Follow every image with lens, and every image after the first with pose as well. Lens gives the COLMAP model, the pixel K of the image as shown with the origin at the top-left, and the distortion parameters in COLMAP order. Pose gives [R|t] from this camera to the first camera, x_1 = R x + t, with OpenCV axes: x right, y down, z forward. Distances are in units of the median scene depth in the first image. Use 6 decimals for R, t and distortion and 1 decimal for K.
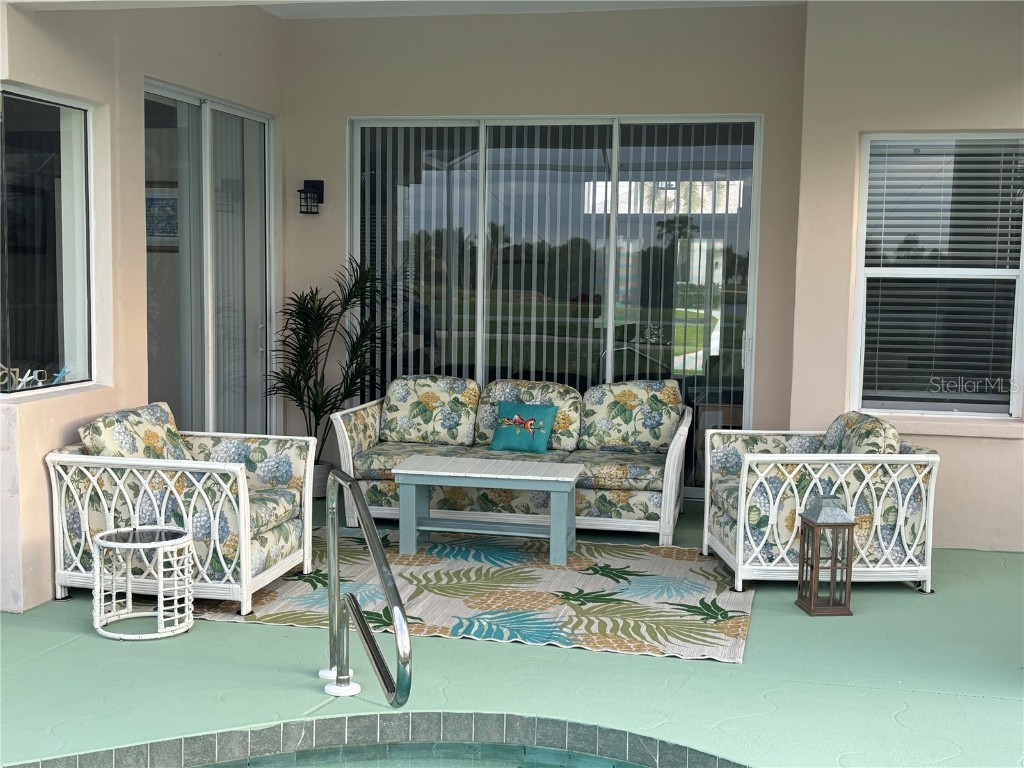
lens RADIAL K [[1239.9, 0, 512.0], [0, 1239.9, 384.0], [0, 0, 1]] dist [0.085243, -0.024490]
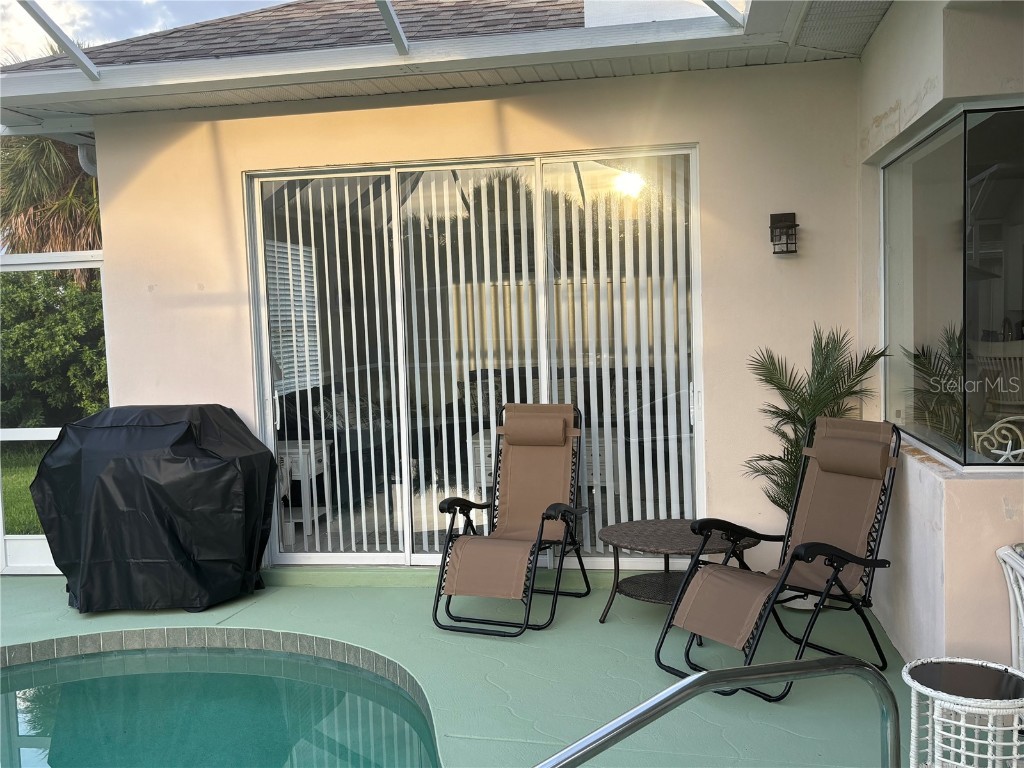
lens RADIAL K [[1028.2, 0, 491.2], [0, 1028.2, 385.2], [0, 0, 1]] dist [0.020365, 0.012294]
pose [[0.037370, 0.047971, -0.998149, 0.251128], [-0.059285, 0.997194, 0.045706, -0.054279], [0.997541, 0.057467, 0.040109, 0.603344]]
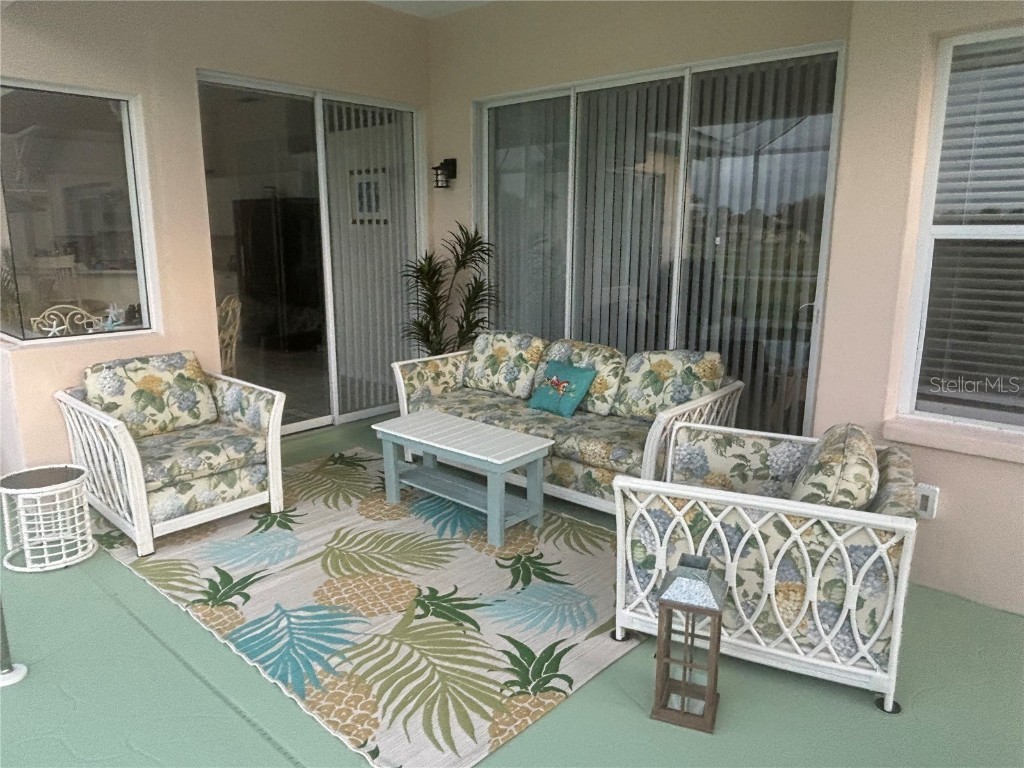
lens RADIAL K [[713.4, 0, 512.0], [0, 713.4, 384.0], [0, 0, 1]] dist [0.018072, -0.006251]
pose [[0.865120, 0.092951, -0.492877, 0.333114], [-0.037803, 0.991966, 0.120720, -0.048735], [0.500139, -0.085805, 0.861684, 0.581327]]
